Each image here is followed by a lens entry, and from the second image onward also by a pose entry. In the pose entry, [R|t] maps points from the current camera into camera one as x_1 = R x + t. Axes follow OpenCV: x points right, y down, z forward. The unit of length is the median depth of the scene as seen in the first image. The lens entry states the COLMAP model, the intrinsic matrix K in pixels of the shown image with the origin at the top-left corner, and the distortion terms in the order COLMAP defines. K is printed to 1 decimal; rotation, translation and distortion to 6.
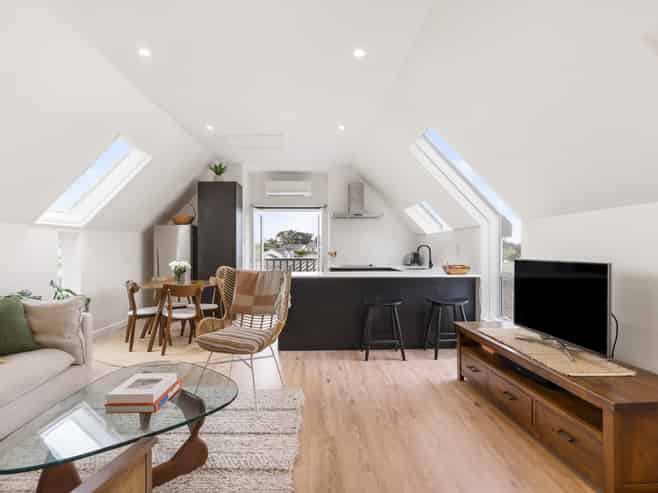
lens RADIAL K [[359.7, 0, 329.0], [0, 359.7, 246.5], [0, 0, 1]] dist [0.002416, 0.000202]
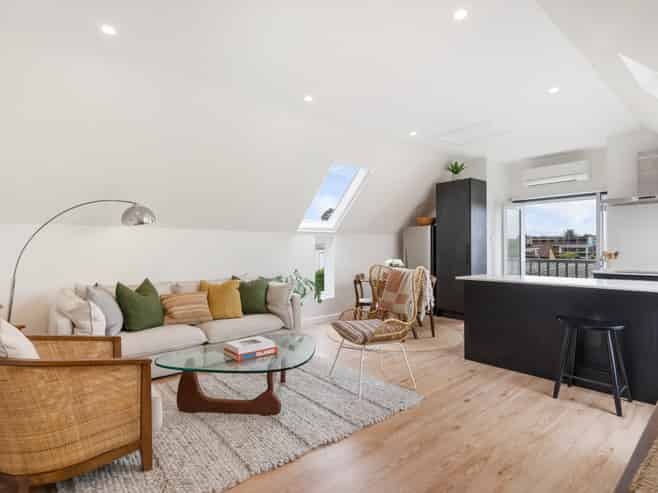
lens RADIAL K [[355.8, 0, 329.0], [0, 355.8, 246.5], [0, 0, 1]] dist [0.002512, 0.000323]
pose [[0.626244, -0.005841, -0.779605, 0.332064], [0.007915, 0.999968, -0.001135, 0.000571], [0.779587, -0.005460, 0.626270, 0.148761]]
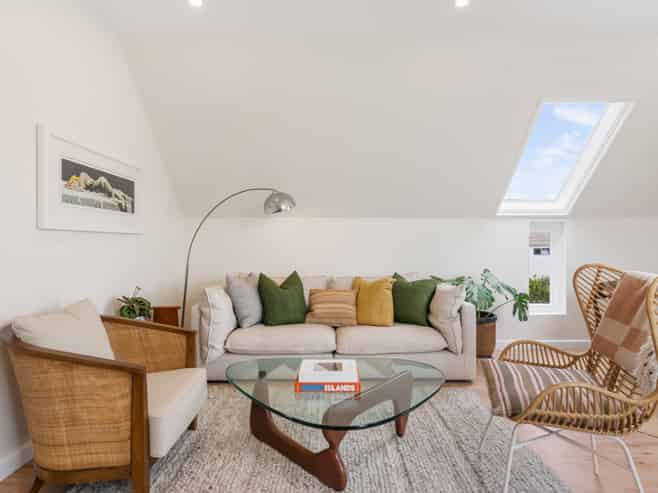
lens RADIAL K [[359.7, 0, 329.0], [0, 359.7, 246.5], [0, 0, 1]] dist [0.002416, 0.000202]
pose [[-0.022645, -0.000962, -0.999743, 0.204009], [0.007217, 0.999973, -0.001126, 0.019325], [0.999718, -0.007241, -0.022638, 0.427643]]
